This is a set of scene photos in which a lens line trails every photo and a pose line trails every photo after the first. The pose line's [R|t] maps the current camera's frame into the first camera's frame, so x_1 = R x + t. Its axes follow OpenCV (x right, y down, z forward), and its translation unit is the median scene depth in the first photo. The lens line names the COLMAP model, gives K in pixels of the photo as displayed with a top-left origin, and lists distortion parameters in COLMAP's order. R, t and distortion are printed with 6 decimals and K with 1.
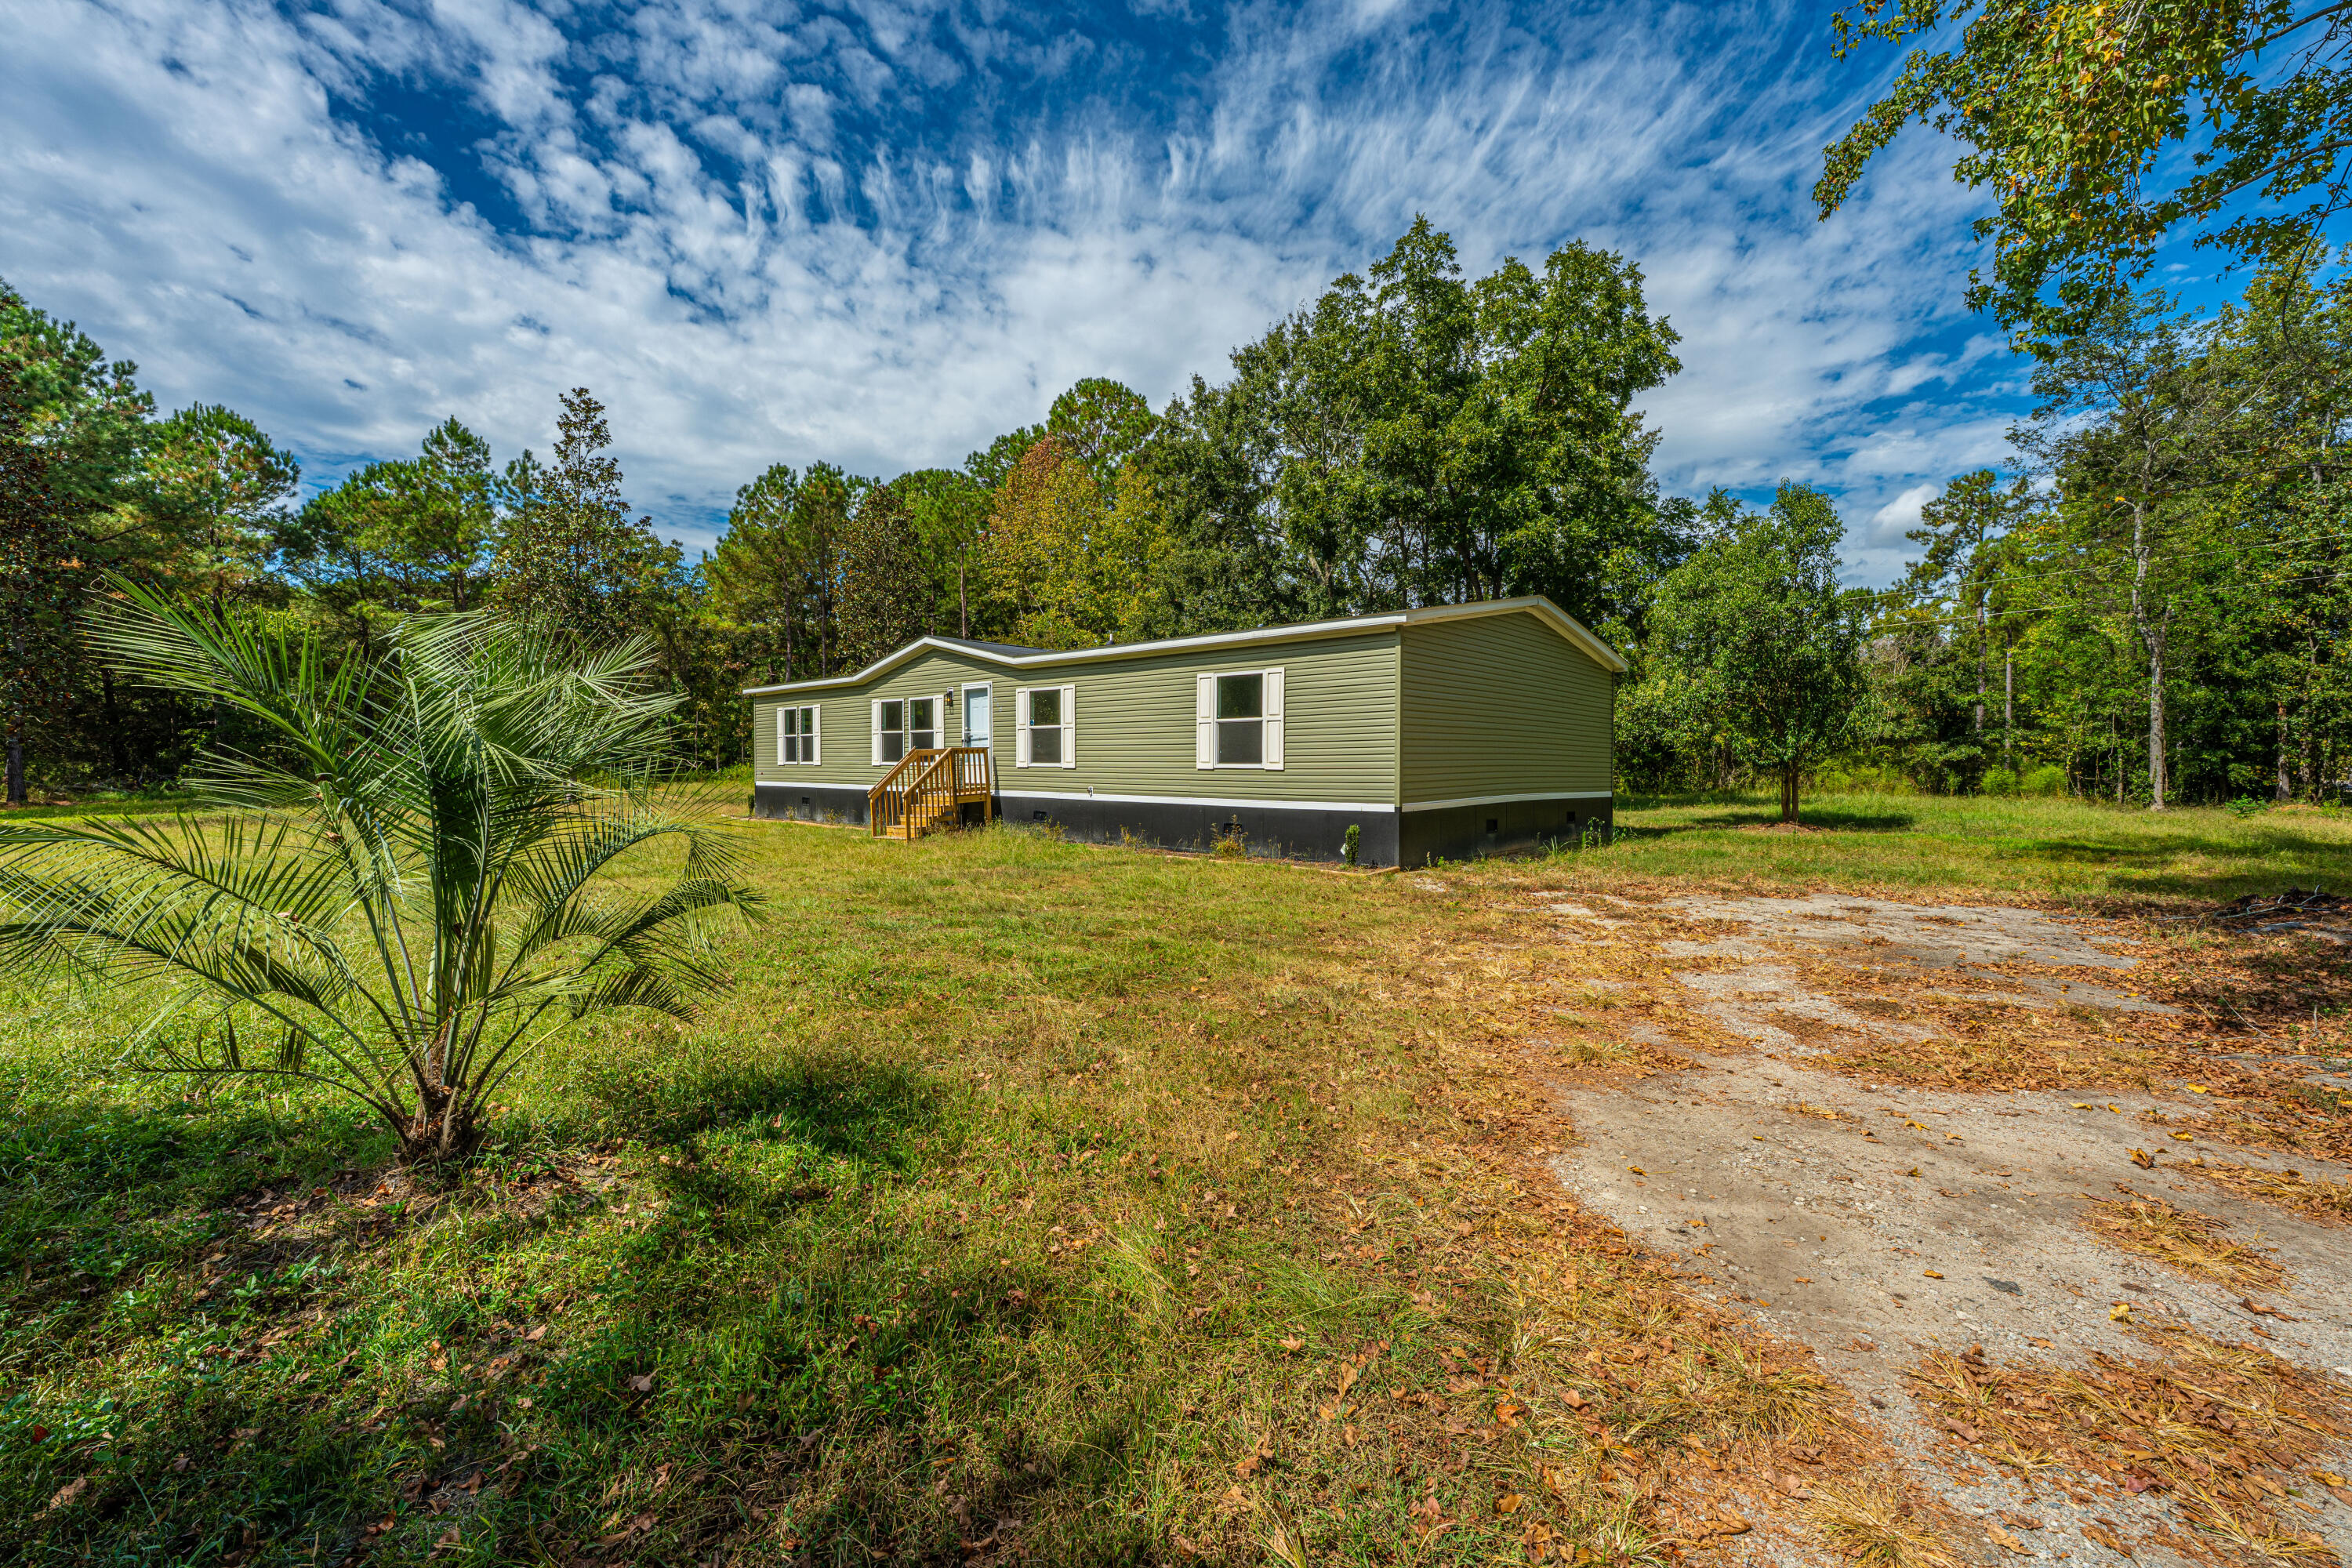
lens RADIAL K [[991.0, 0, 1157.4], [0, 991.0, 776.8], [0, 0, 1]] dist [-0.004092, 0.001421]
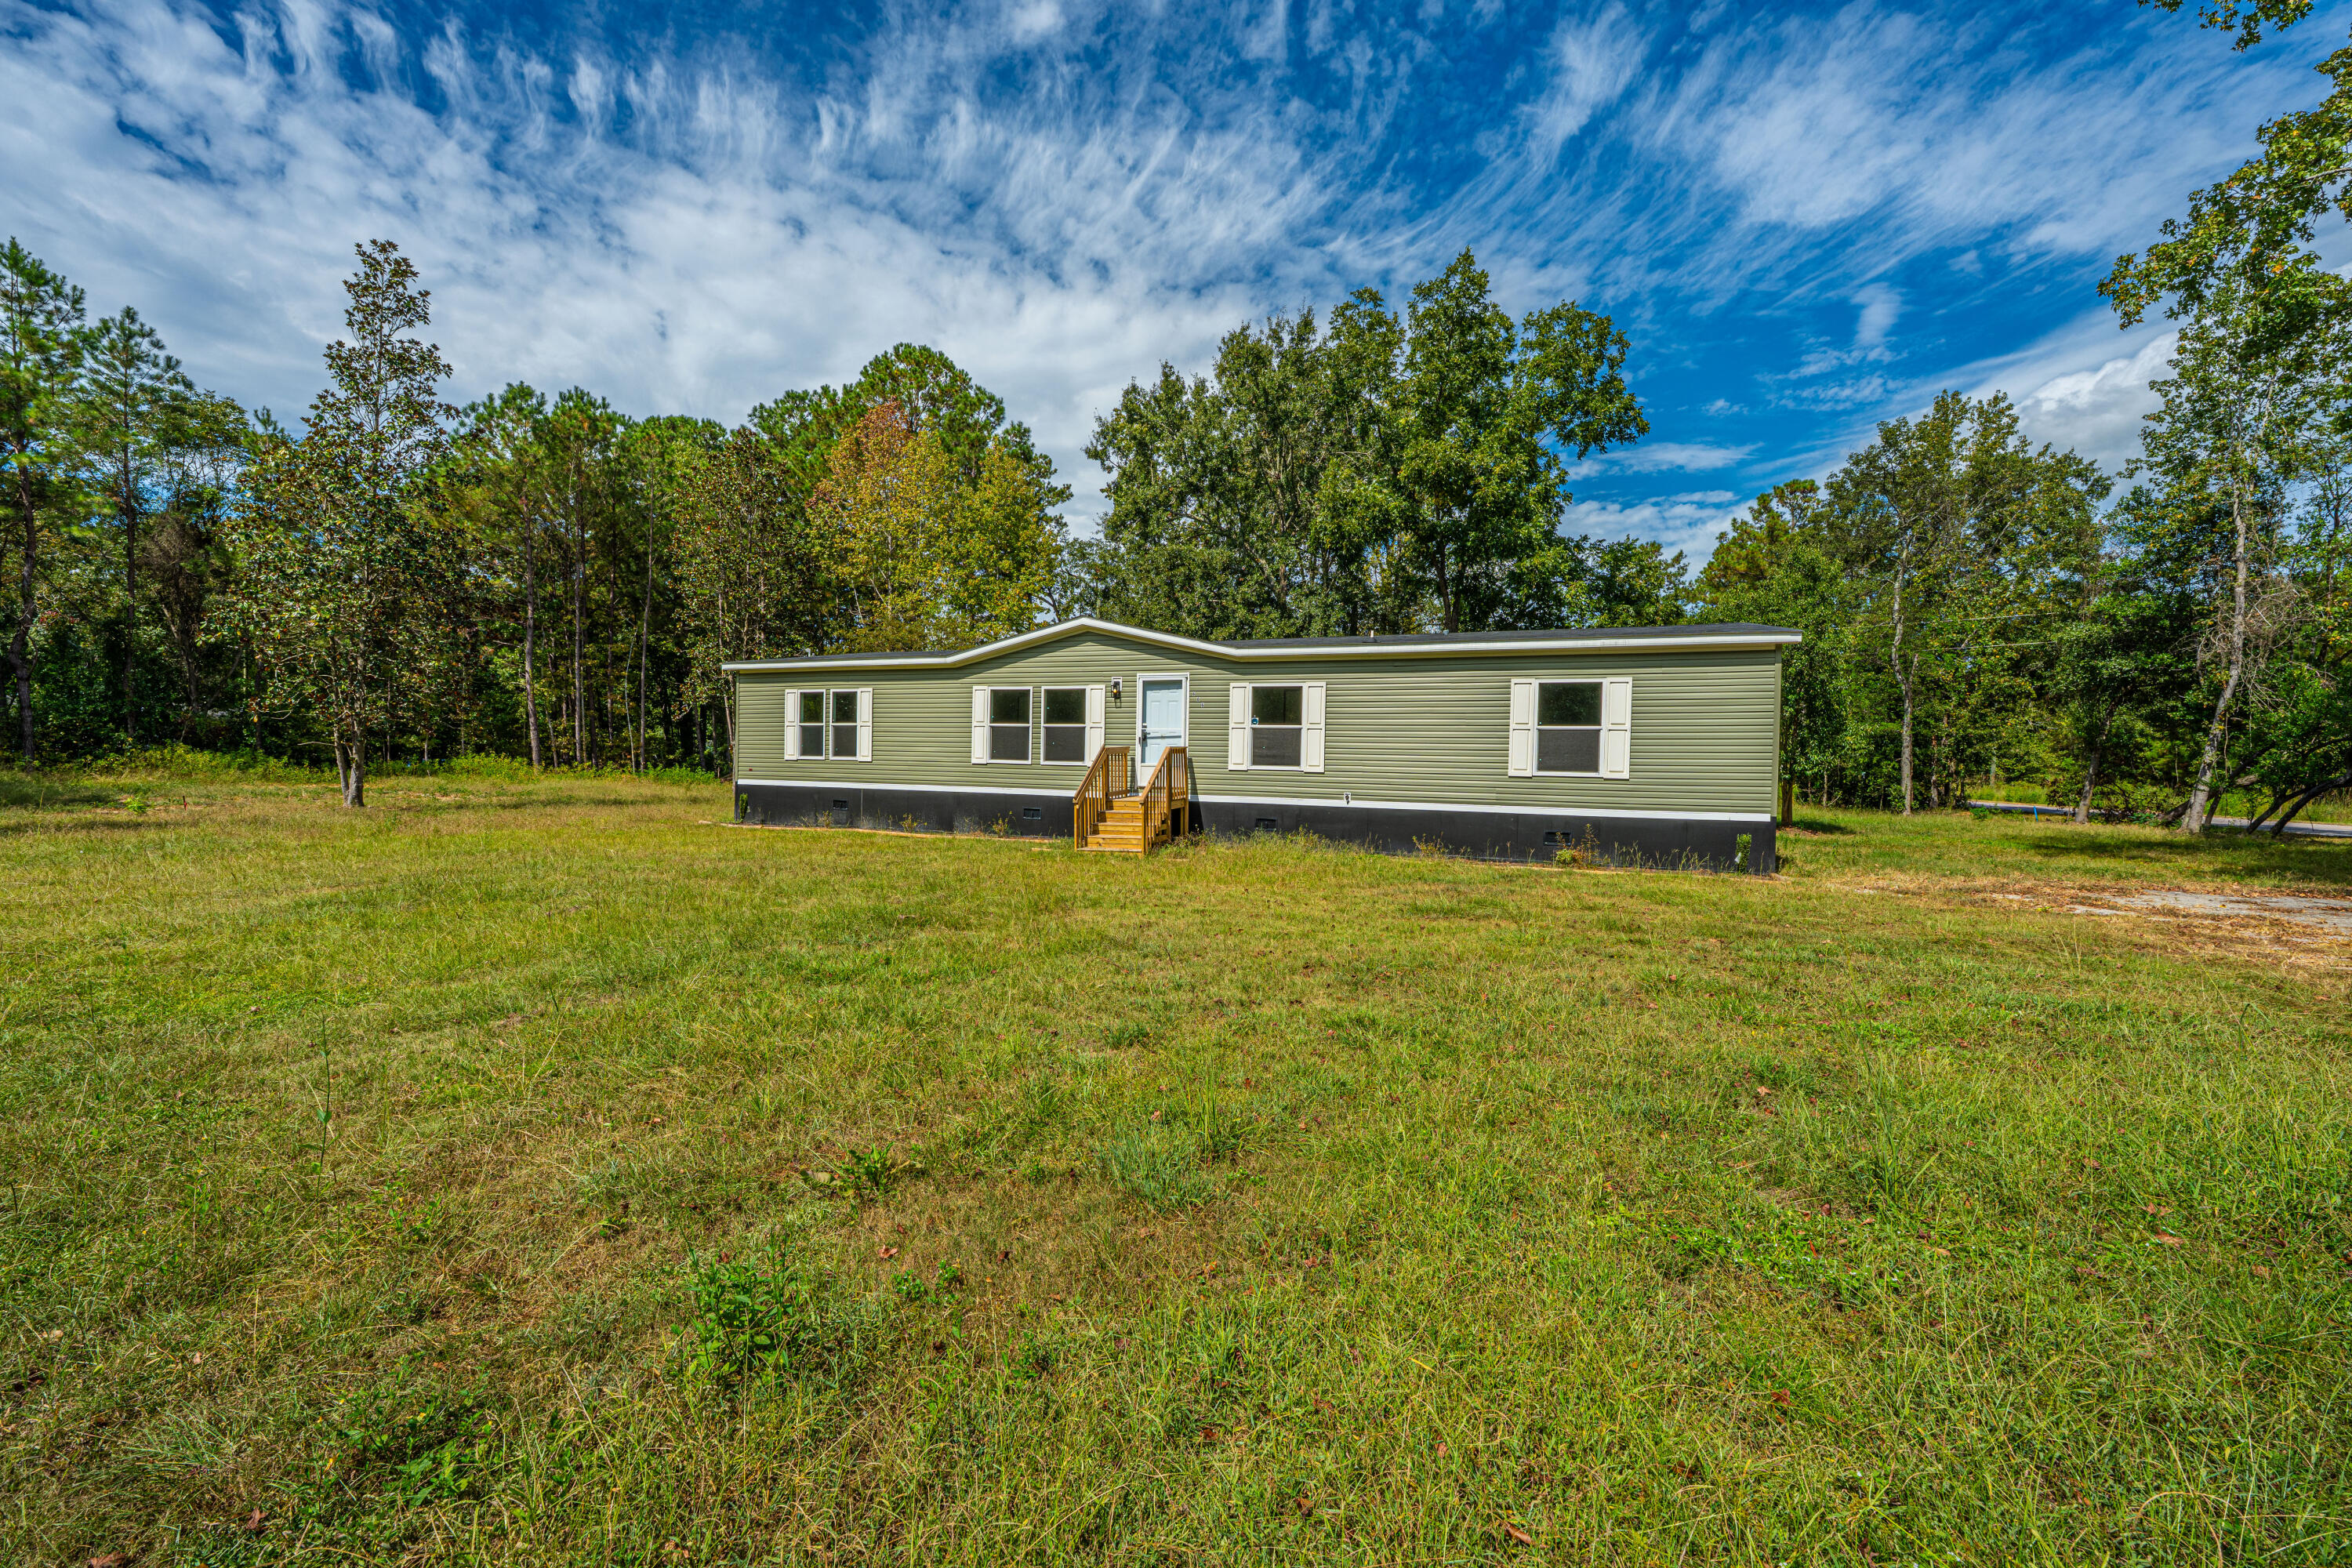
lens RADIAL K [[991.0, 0, 1175.7], [0, 991.0, 781.4], [0, 0, 1]] dist [-0.004092, 0.001421]
pose [[0.932620, 0.015419, 0.360531, -0.291673], [-0.015377, 0.999877, -0.002985, 0.002302], [-0.360533, -0.002760, 0.932742, 0.100043]]
